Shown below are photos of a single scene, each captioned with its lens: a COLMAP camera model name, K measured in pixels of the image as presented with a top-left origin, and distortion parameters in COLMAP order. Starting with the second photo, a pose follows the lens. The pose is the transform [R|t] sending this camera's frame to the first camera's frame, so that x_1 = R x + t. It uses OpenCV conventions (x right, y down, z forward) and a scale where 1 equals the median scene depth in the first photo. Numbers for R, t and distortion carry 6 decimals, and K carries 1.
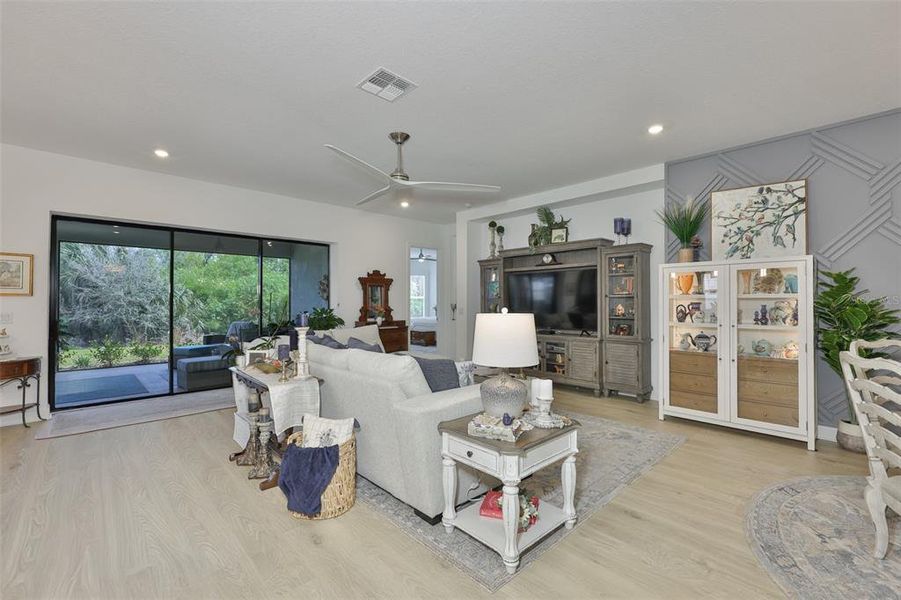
lens RADIAL K [[389.0, 0, 456.8], [0, 389.0, 303.0], [0, 0, 1]] dist [-0.004616, -0.000209]
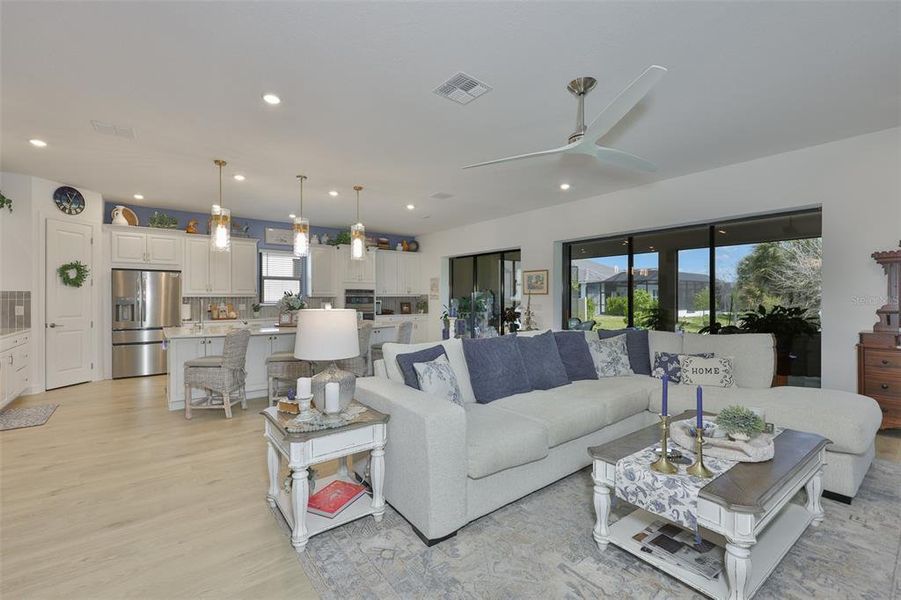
lens RADIAL K [[386.8, 0, 449.9], [0, 386.8, 298.2], [0, 0, 1]] dist [0.000506, 0.000067]
pose [[-0.103631, 0.000561, -0.994616, 0.610610], [-0.000958, 0.999999, 0.000663, -0.002064], [0.994615, 0.001021, -0.103631, 0.774725]]
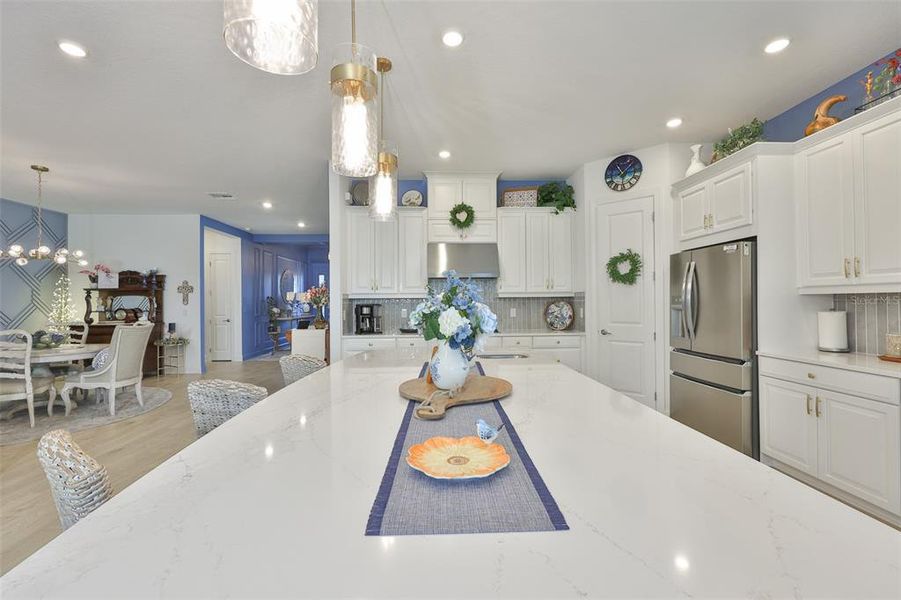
lens RADIAL K [[381.5, 0, 449.5], [0, 381.5, 298.8], [0, 0, 1]] dist [-0.000405, 0.000037]
pose [[-0.744013, 0.012747, 0.668044, -0.954185], [0.010145, 0.999918, -0.007781, 0.002686], [-0.668088, 0.000988, -0.744081, 0.389723]]
